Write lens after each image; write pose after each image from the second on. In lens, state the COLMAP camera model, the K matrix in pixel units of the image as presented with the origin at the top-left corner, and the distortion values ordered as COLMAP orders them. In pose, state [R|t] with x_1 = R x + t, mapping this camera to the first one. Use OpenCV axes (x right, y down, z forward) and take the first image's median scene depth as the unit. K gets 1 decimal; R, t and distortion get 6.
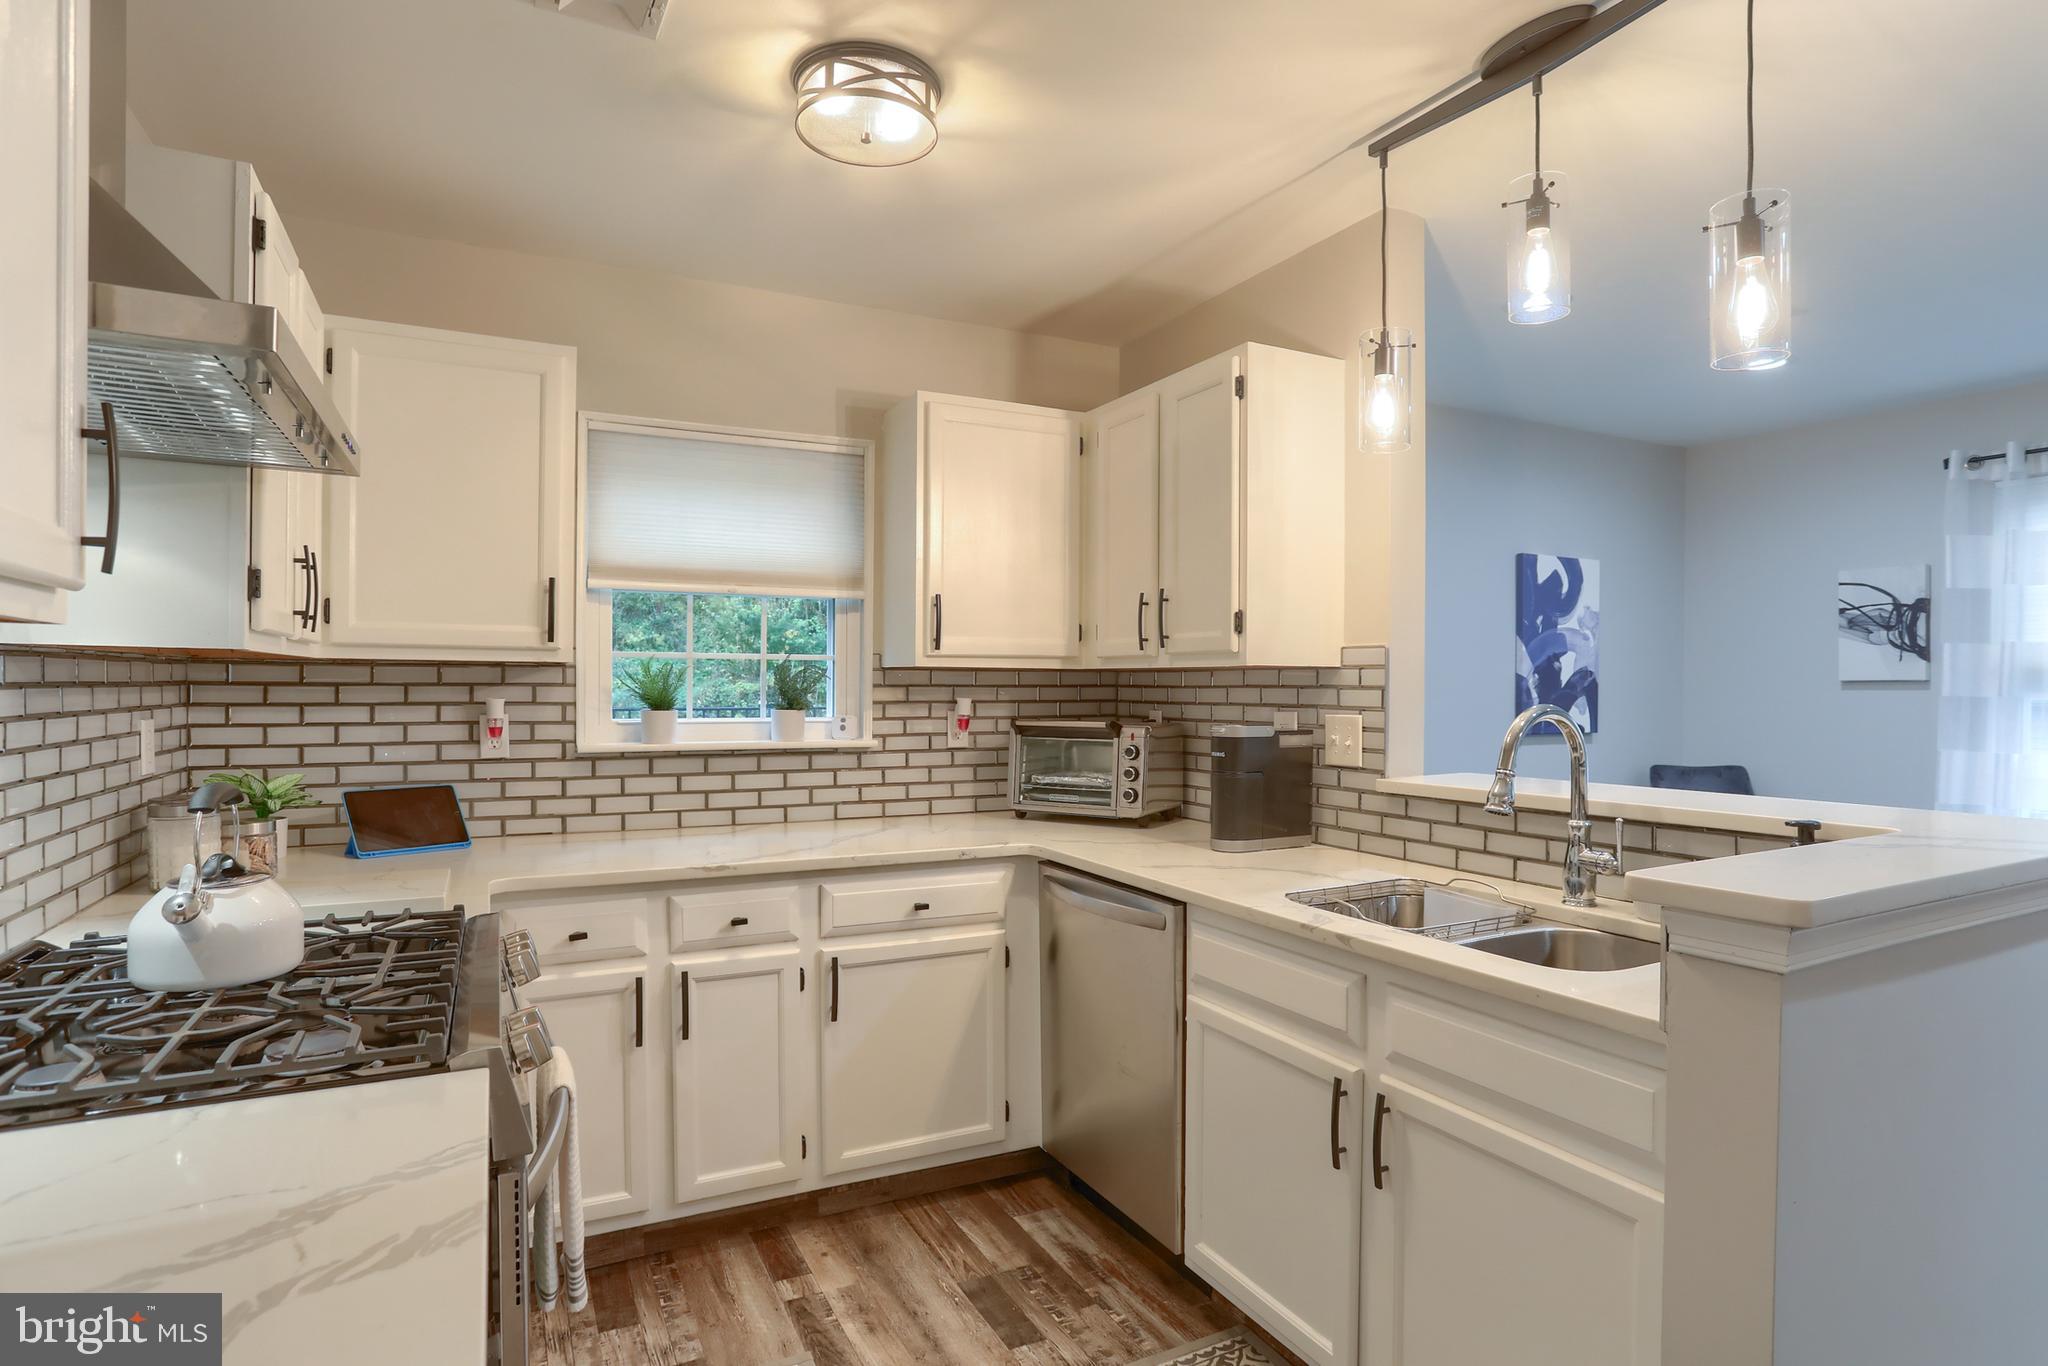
lens RADIAL K [[1071.3, 0, 1009.1], [0, 1071.3, 676.1], [0, 0, 1]] dist [-0.049473, 0.010610]
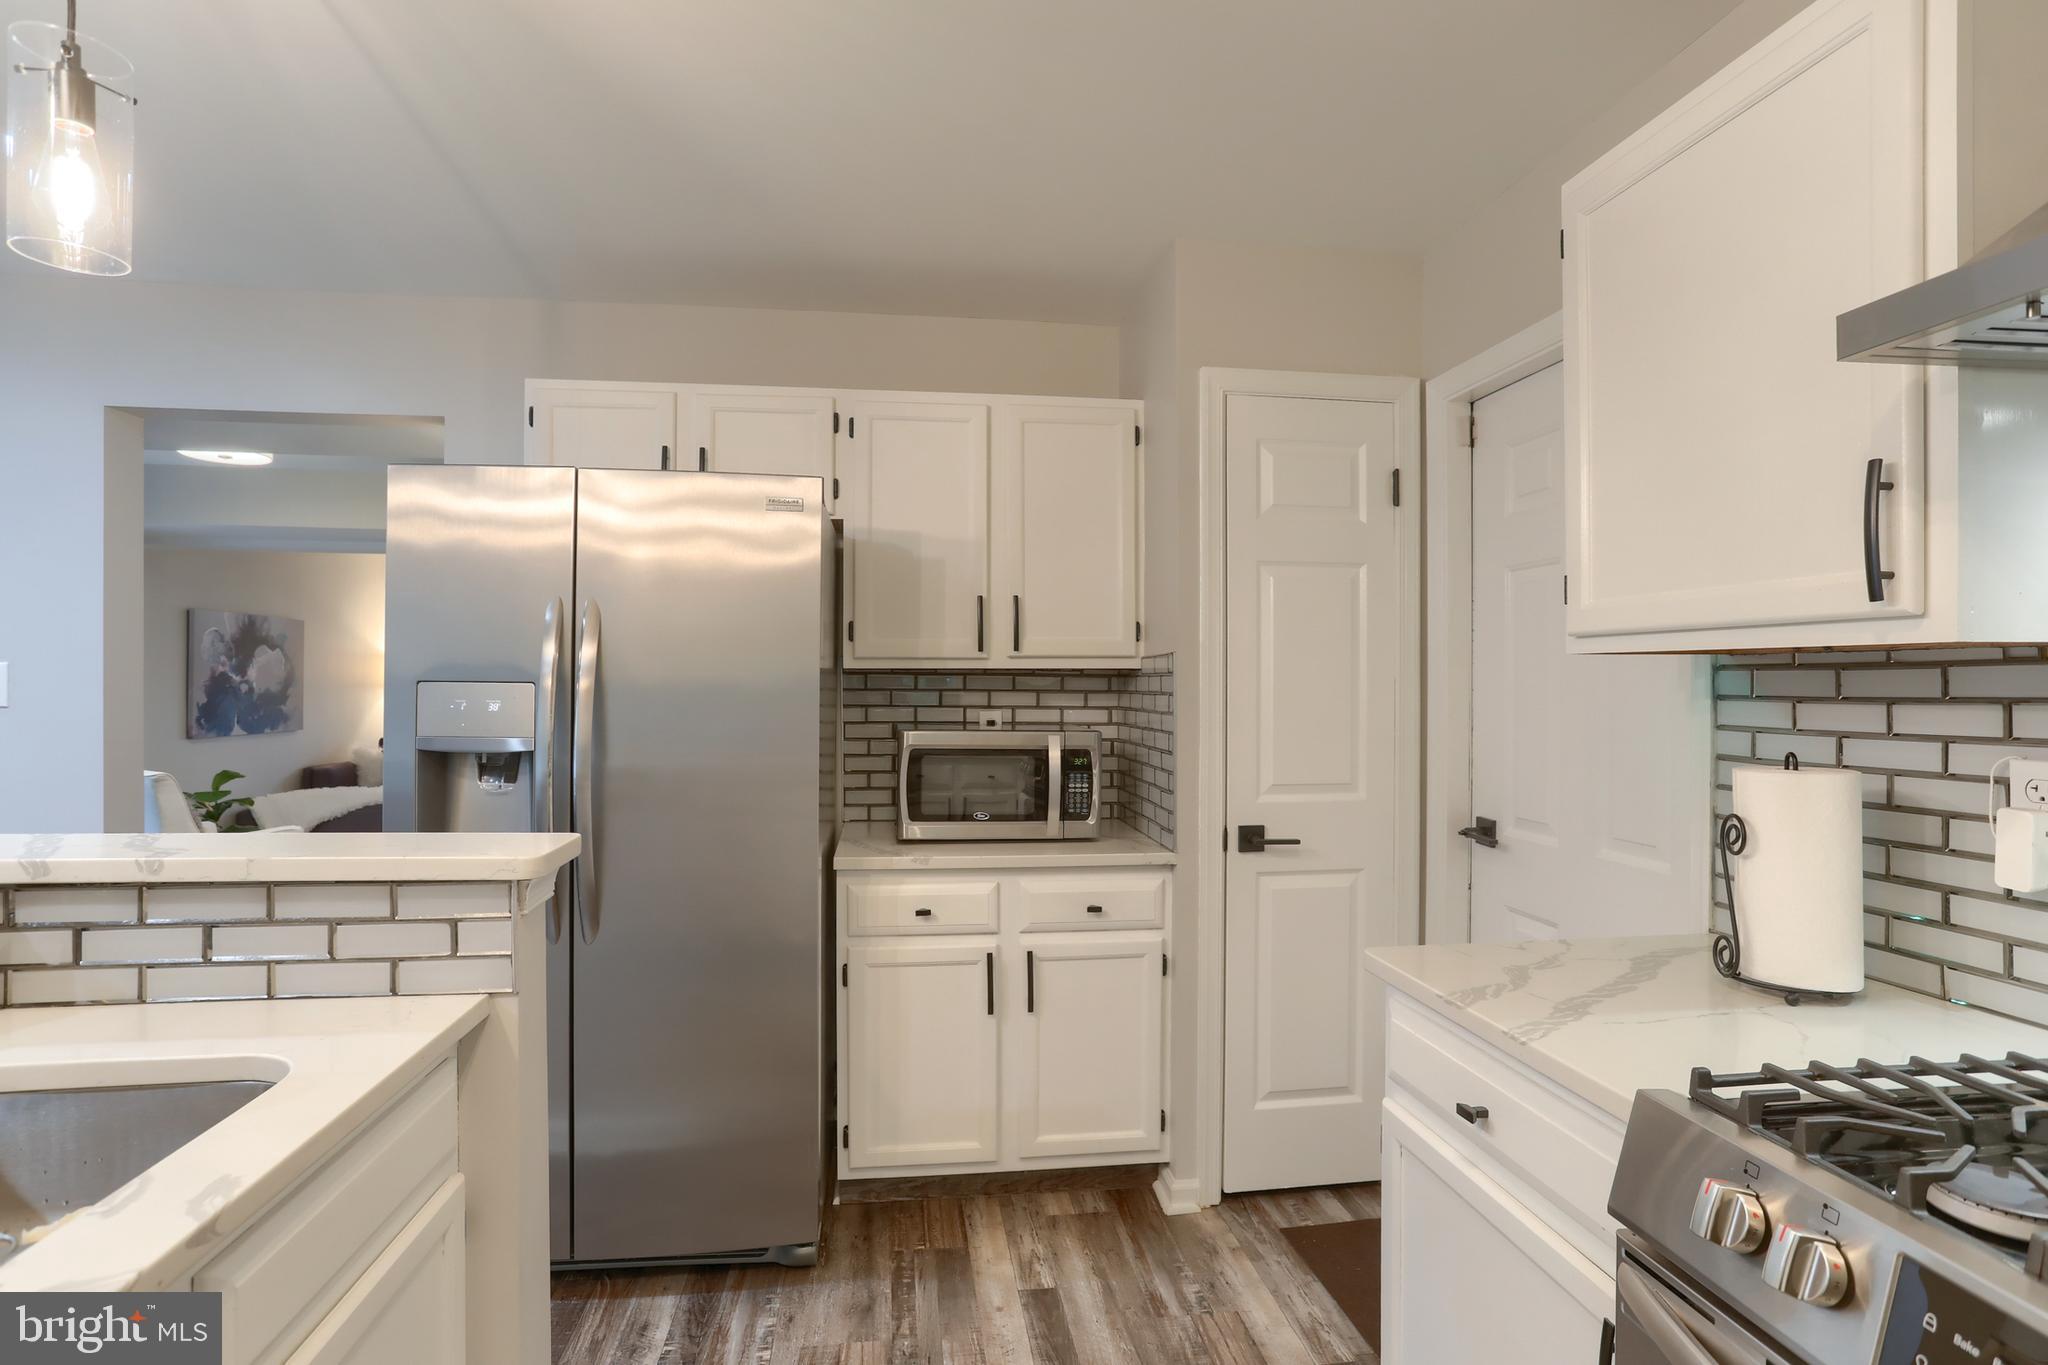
lens RADIAL K [[1032.4, 0, 1010.8], [0, 1032.4, 685.8], [0, 0, 1]] dist [-0.048090, 0.023915]
pose [[-0.944546, -0.009645, 0.328239, -0.102828], [-0.010908, 0.999938, -0.002006, 0.003750], [-0.328199, -0.005475, -0.944593, 0.810366]]
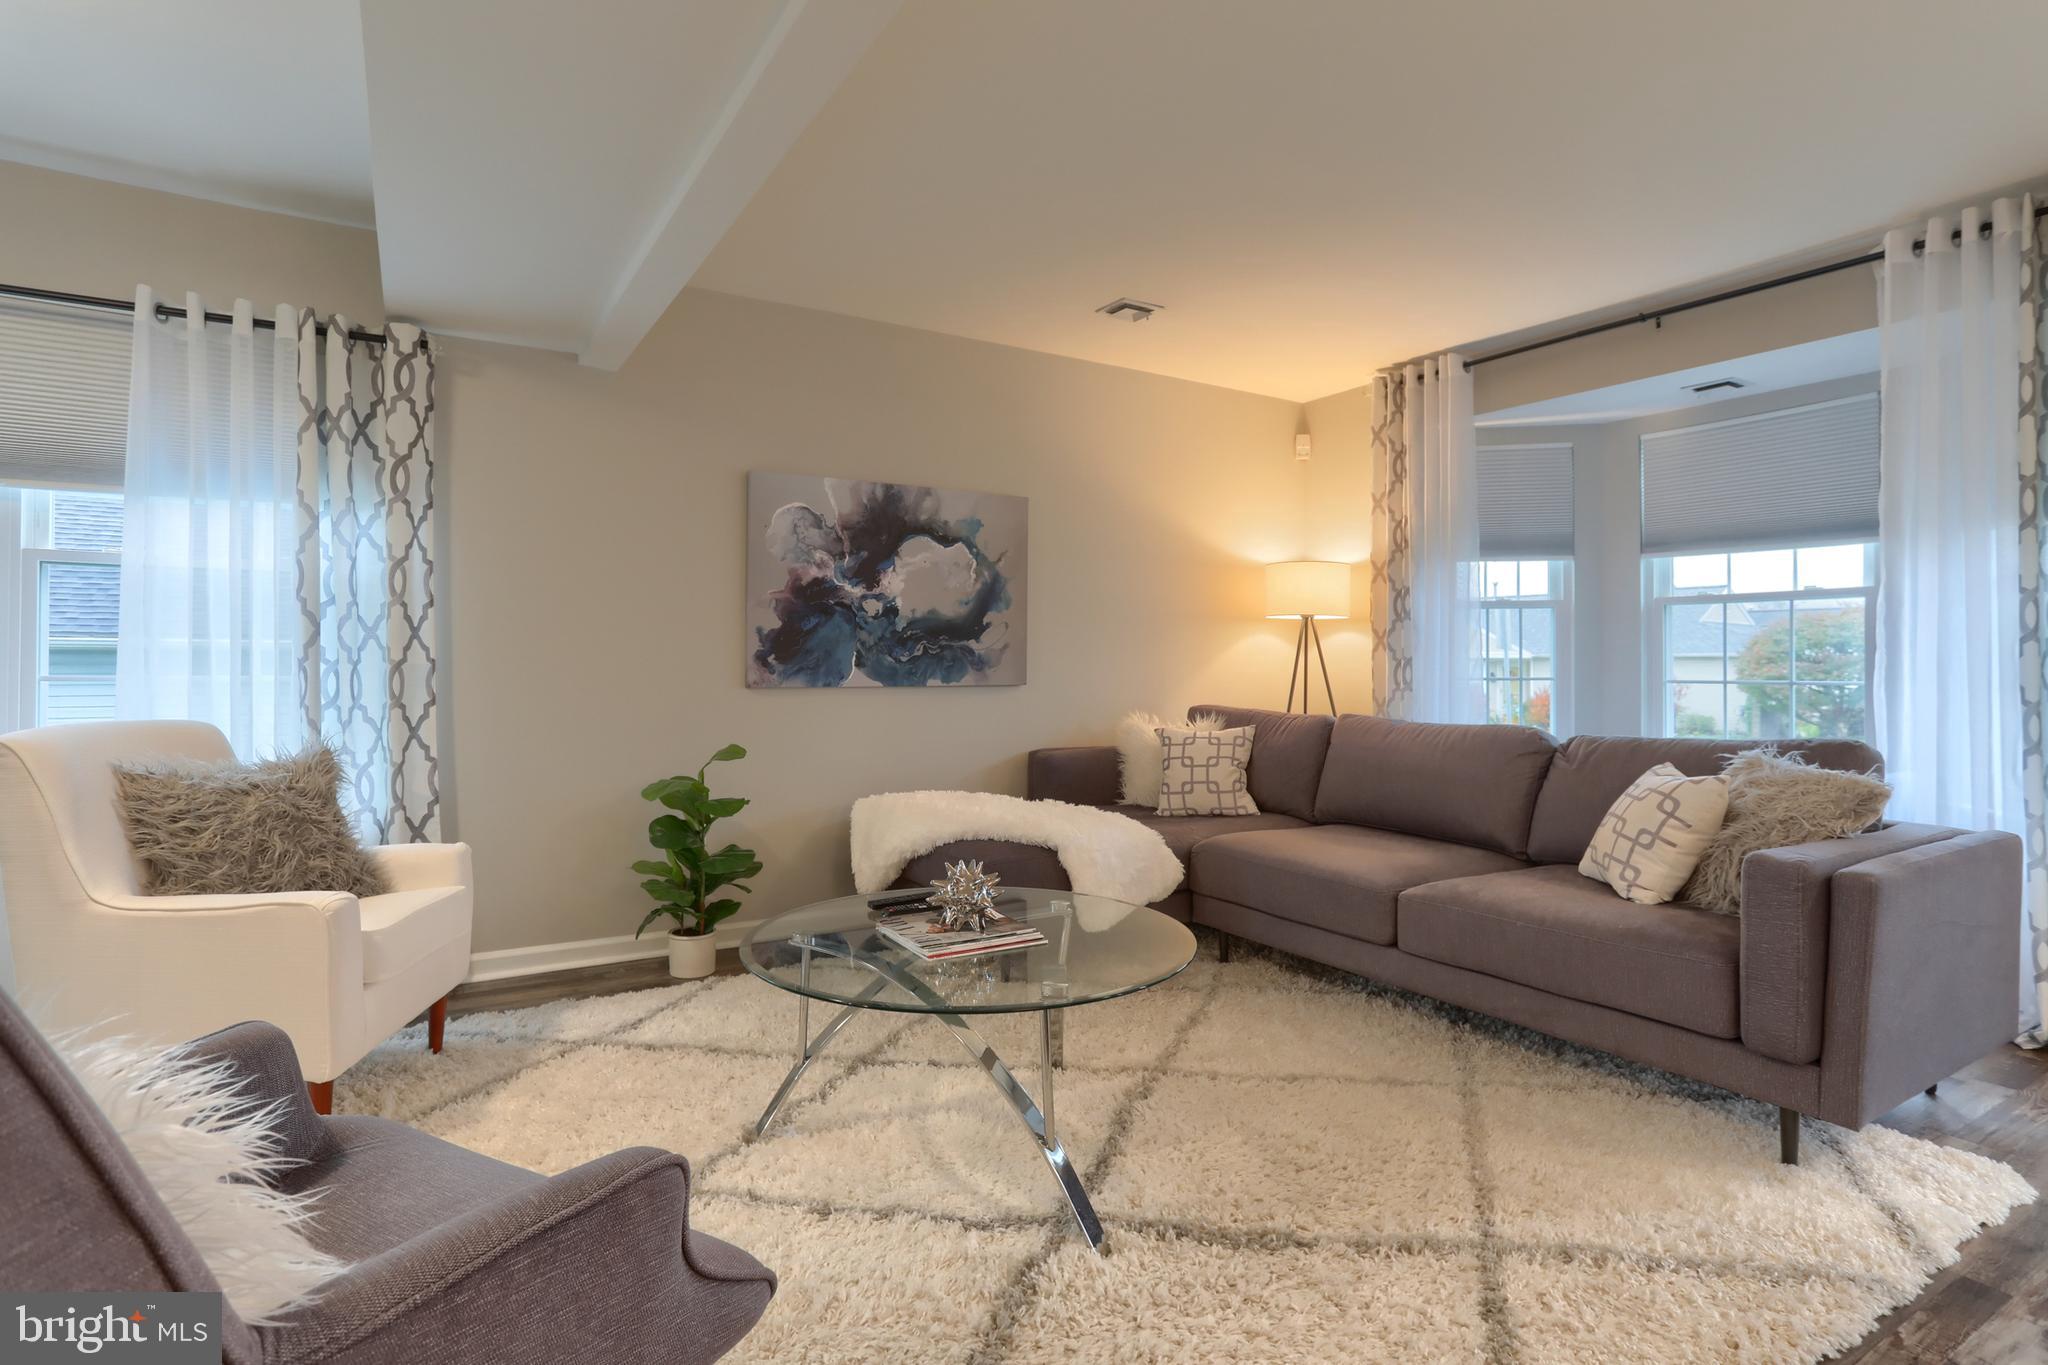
lens RADIAL K [[1032.4, 0, 1021.8], [0, 1032.4, 656.0], [0, 0, 1]] dist [-0.048090, 0.023915]
pose [[-0.098947, -0.005630, 0.995077, 0.974422], [-0.011542, 0.999923, 0.004510, 0.086662], [-0.995026, -0.011039, -0.099004, -0.989777]]
